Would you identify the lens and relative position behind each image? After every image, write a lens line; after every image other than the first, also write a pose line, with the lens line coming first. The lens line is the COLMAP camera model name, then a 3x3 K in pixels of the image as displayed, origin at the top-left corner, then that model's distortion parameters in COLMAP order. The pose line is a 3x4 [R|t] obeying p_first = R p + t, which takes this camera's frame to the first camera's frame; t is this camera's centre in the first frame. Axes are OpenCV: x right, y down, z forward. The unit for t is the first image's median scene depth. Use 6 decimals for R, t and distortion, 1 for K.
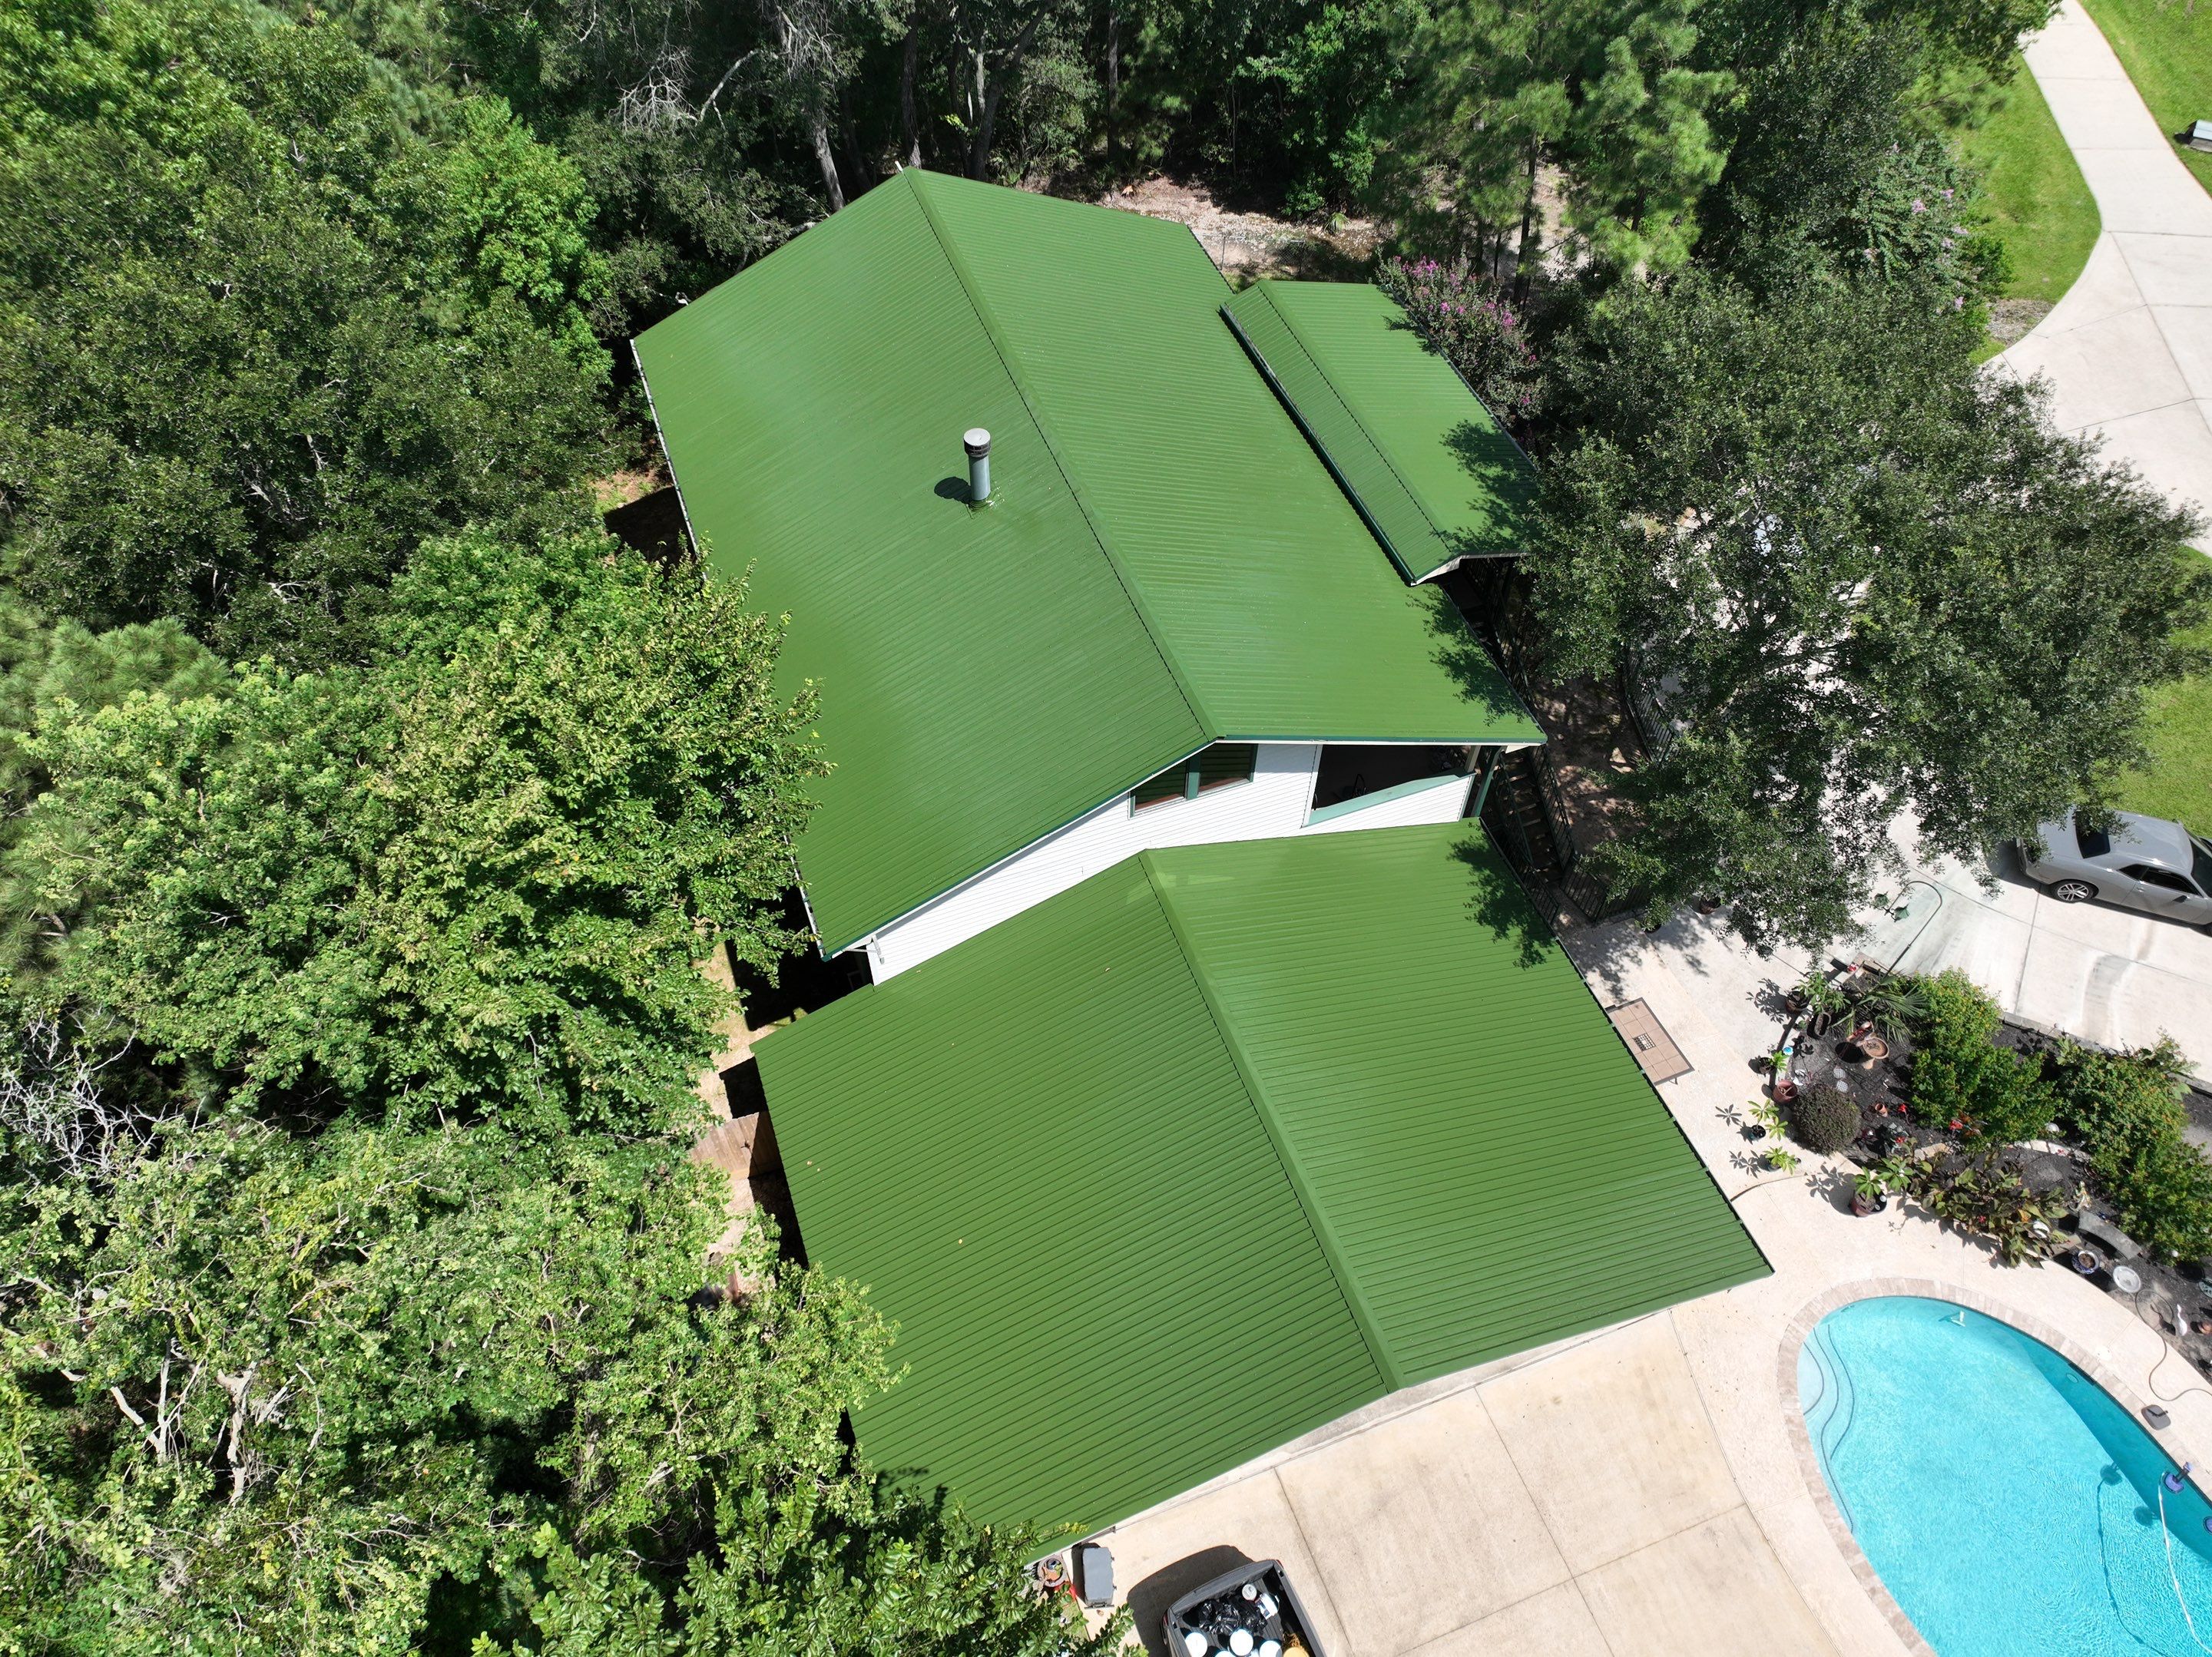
lens RADIAL K [[1547.9, 0, 1091.8], [0, 1547.9, 832.3], [0, 0, 1]] dist [-0.000843, 0.012423]
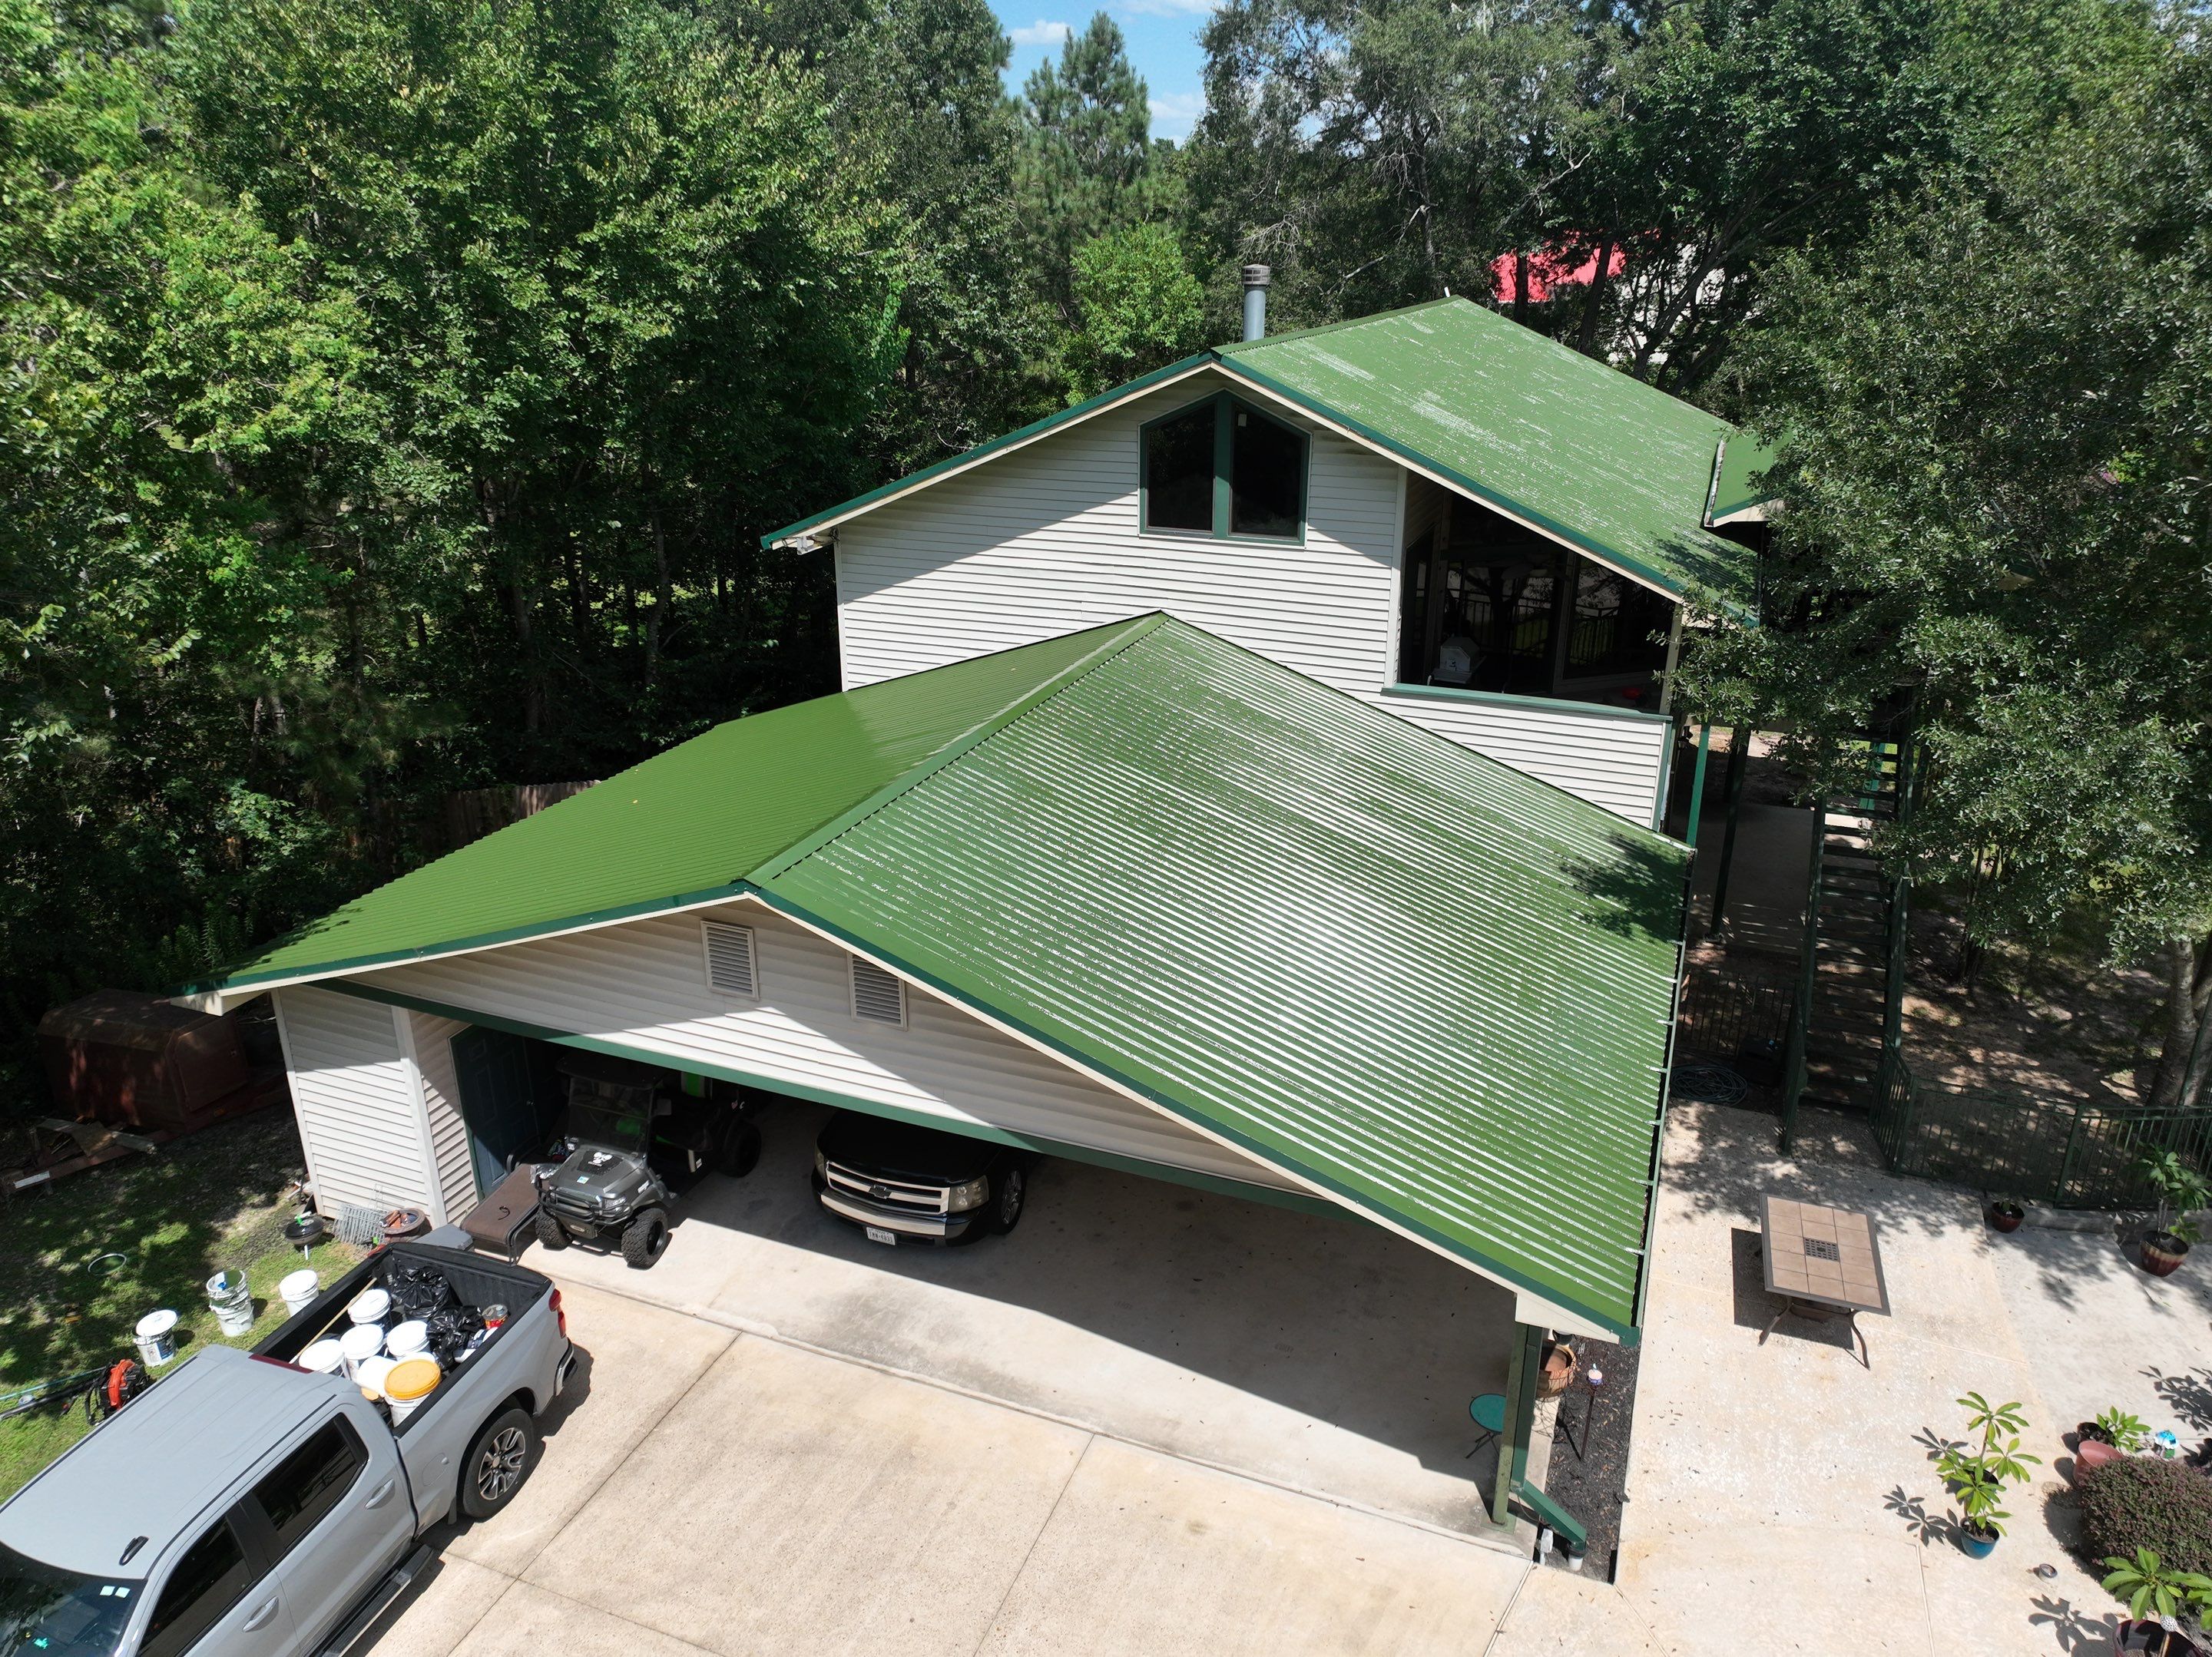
lens RADIAL K [[1547.9, 0, 1101.6], [0, 1547.9, 849.4], [0, 0, 1]] dist [-0.000843, 0.012423]
pose [[0.739502, 0.246403, -0.626437, 0.484451], [-0.539486, 0.773519, -0.332601, 0.345524], [0.402607, 0.583913, 0.704949, 0.467490]]
